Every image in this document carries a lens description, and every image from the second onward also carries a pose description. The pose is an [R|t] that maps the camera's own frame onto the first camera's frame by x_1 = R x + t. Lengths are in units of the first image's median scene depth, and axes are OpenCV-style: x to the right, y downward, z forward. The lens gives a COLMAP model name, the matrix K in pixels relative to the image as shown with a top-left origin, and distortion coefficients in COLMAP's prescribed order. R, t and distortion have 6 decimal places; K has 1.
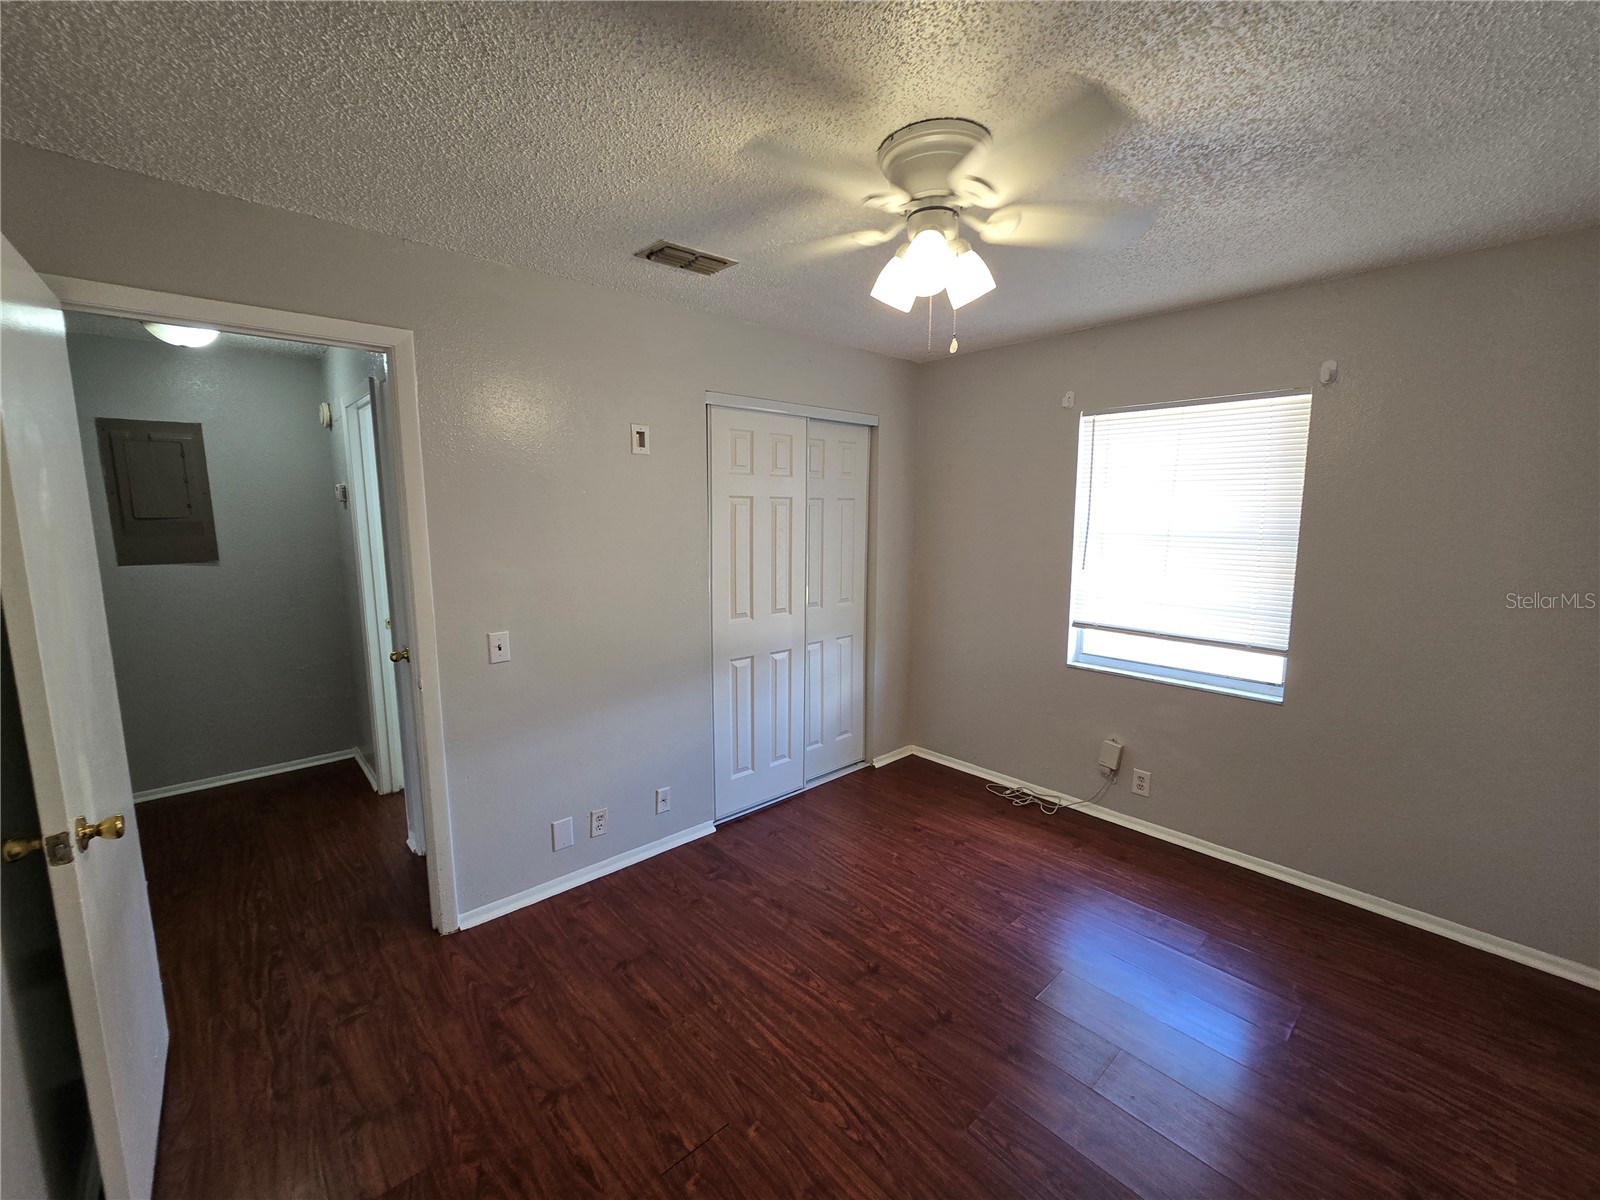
lens RADIAL K [[654.8, 0, 803.6], [0, 654.8, 594.4], [0, 0, 1]] dist [-0.001397, -0.000029]
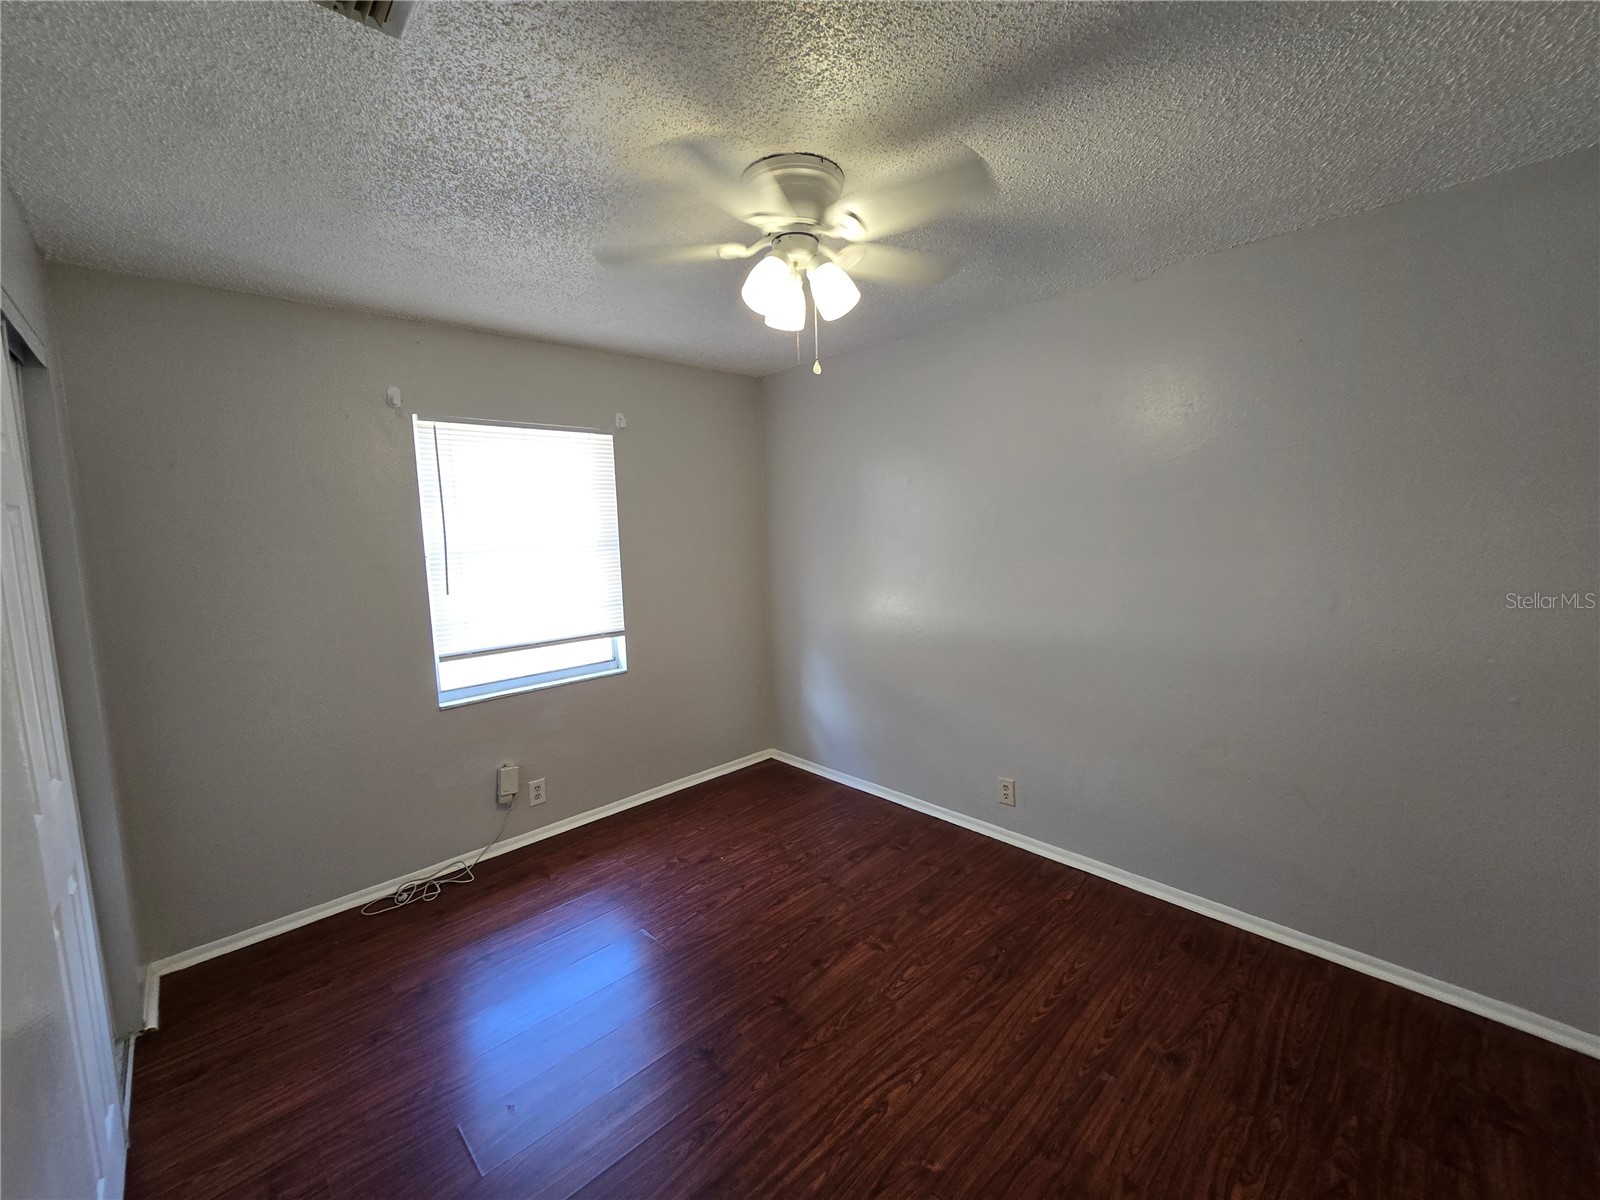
lens RADIAL K [[654.8, 0, 803.6], [0, 654.8, 594.4], [0, 0, 1]] dist [-0.001397, -0.000029]
pose [[-0.022268, -0.110530, 0.993623, -0.710550], [0.162159, 0.980309, 0.112684, -0.093342], [-0.986513, 0.163635, -0.003906, 0.818292]]
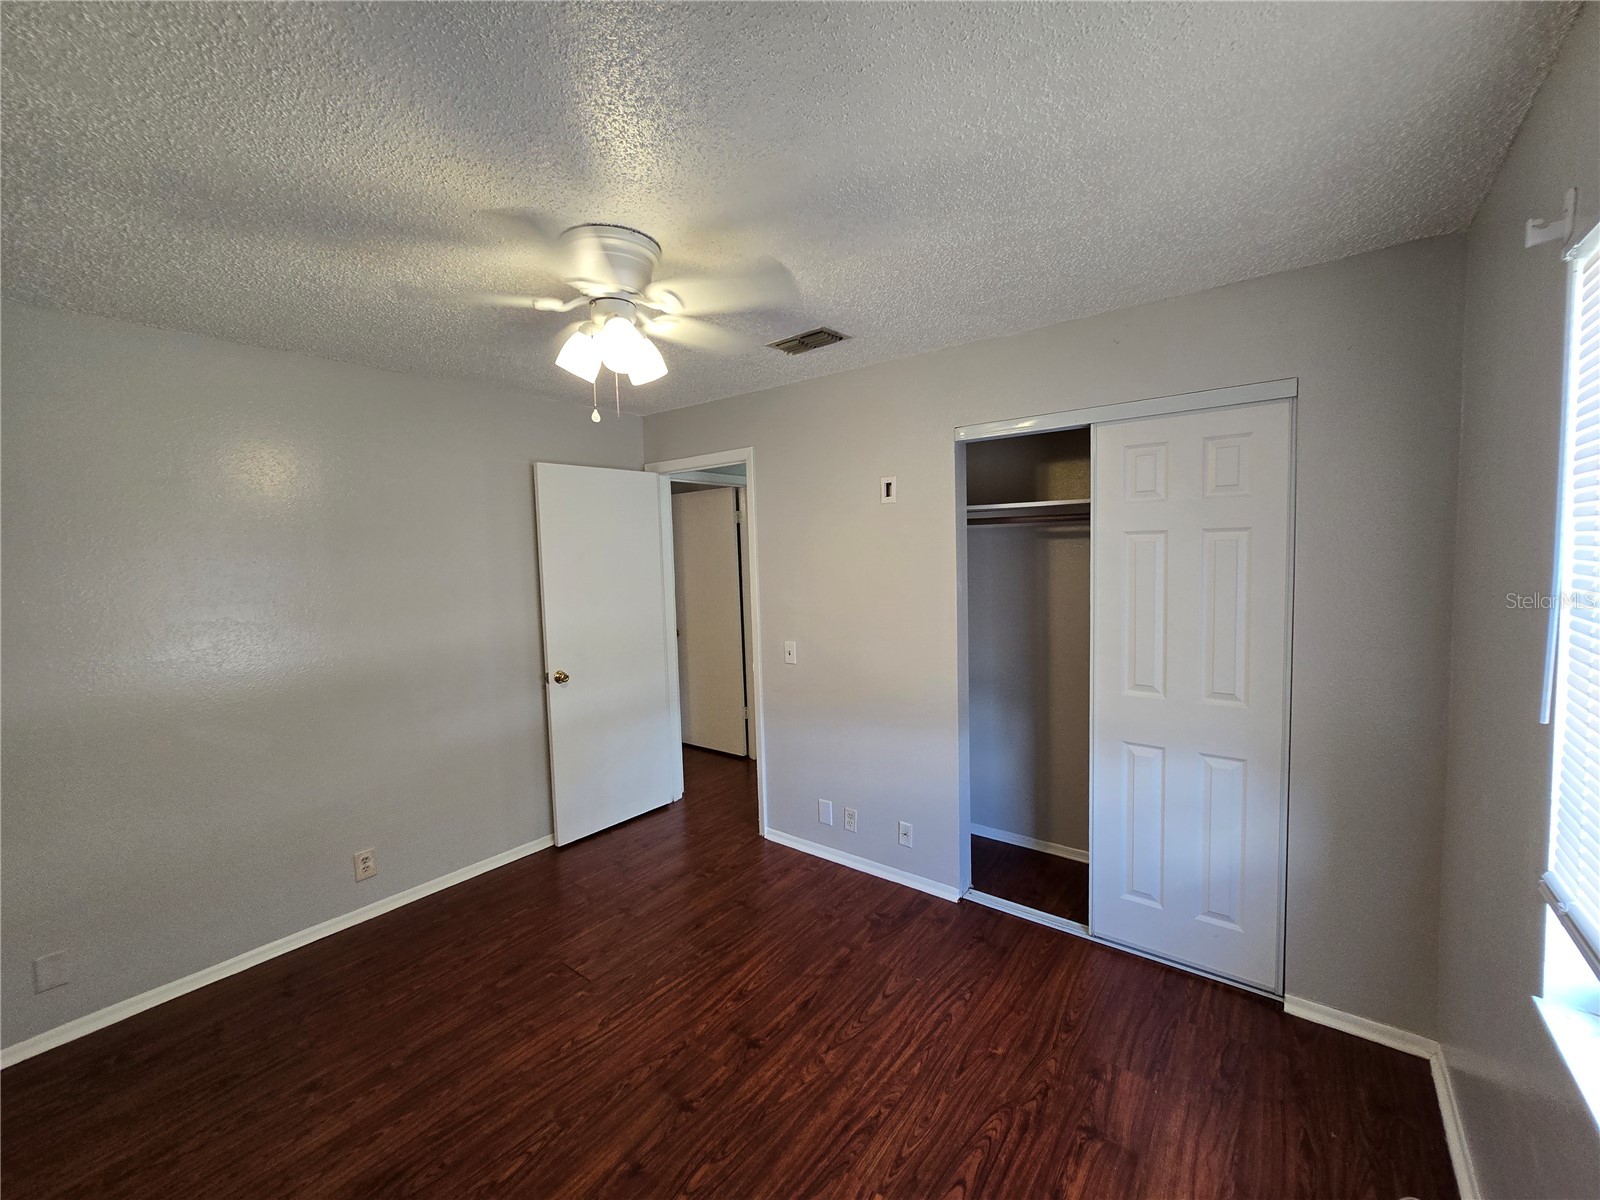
lens RADIAL K [[654.8, 0, 803.6], [0, 654.8, 594.4], [0, 0, 1]] dist [-0.001397, -0.000029]
pose [[0.167241, 0.056353, -0.984304, 1.056791], [-0.104447, 0.993760, 0.039148, -0.117897], [0.980368, 0.096261, 0.172084, 0.888022]]
